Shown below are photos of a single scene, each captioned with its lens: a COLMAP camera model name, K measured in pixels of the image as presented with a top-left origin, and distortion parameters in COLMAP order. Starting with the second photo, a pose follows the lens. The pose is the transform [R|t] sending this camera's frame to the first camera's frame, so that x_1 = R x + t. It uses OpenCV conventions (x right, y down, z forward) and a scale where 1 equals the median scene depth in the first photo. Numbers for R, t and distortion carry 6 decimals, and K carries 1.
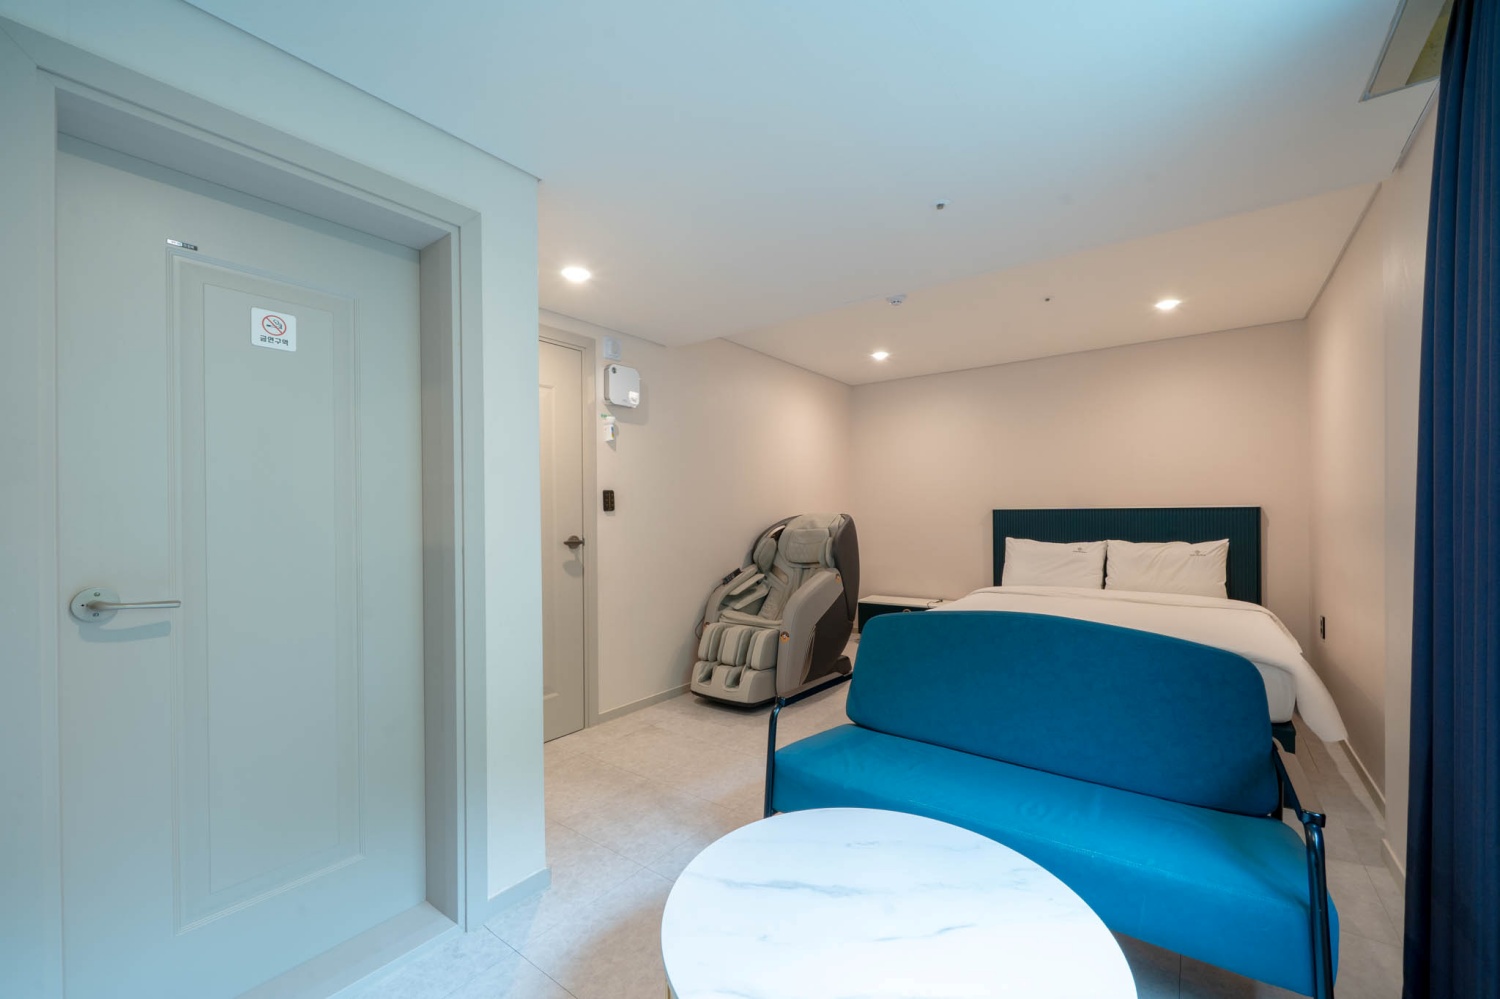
lens RADIAL K [[593.1, 0, 752.9], [0, 593.1, 508.3], [0, 0, 1]] dist [0.002669, 0.000127]
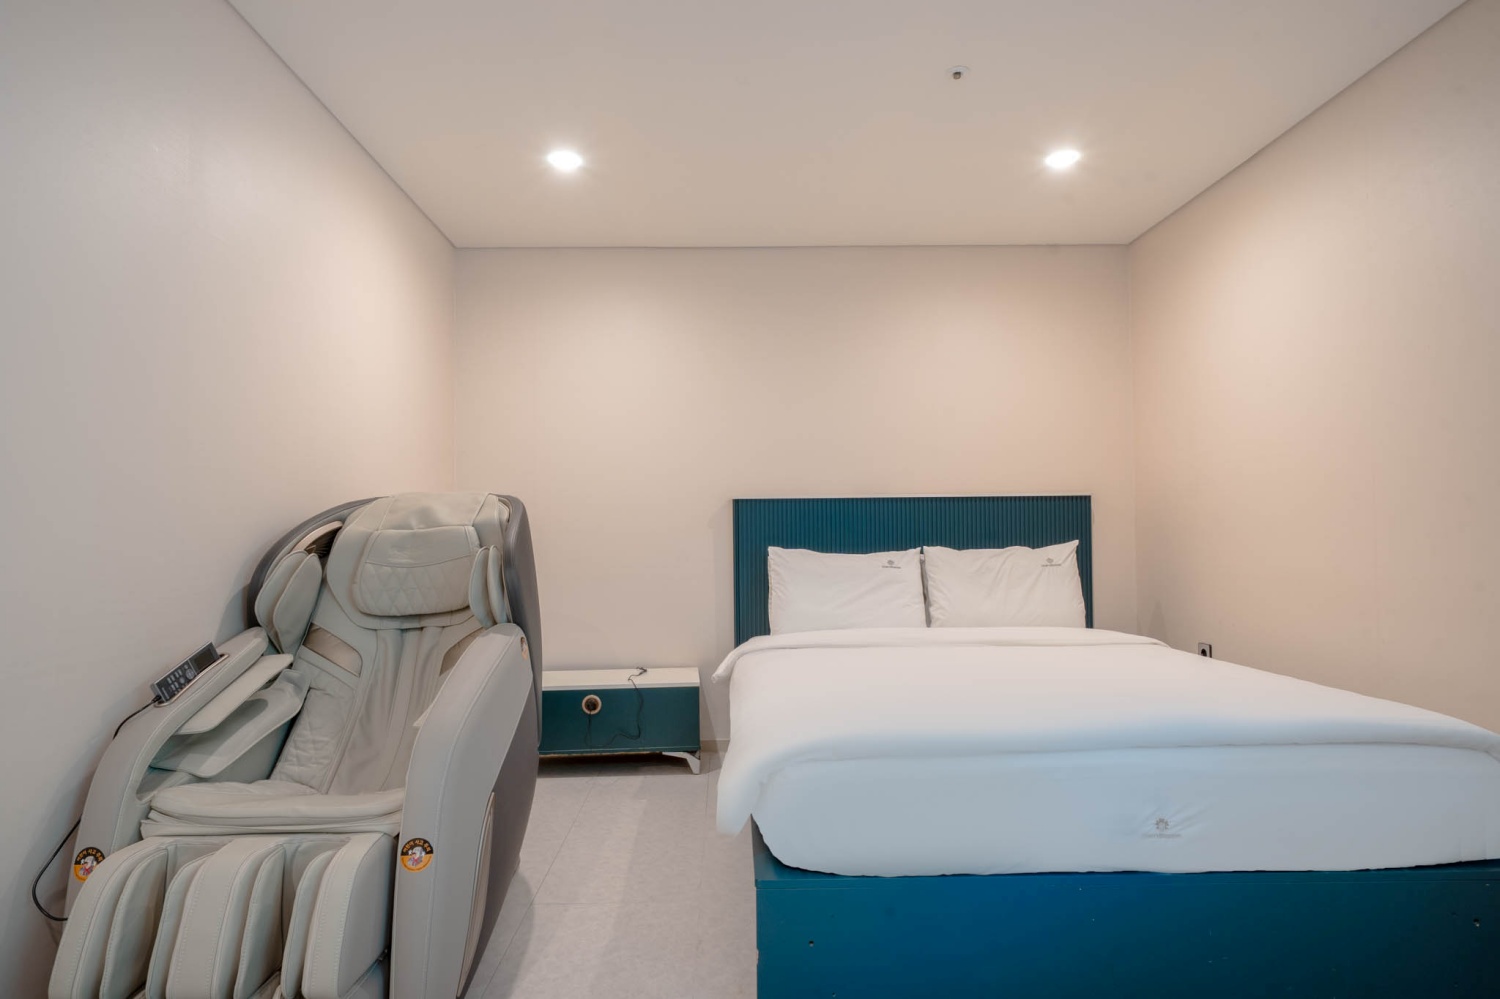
lens RADIAL K [[806.1, 0, 754.6], [0, 806.1, 519.8], [0, 0, 1]] dist [0.000013, -0.001243]
pose [[0.793935, 0.008332, 0.607946, -0.054262], [-0.000619, 0.999917, -0.012895, 0.036825], [-0.608003, 0.009861, 0.793874, 0.450882]]
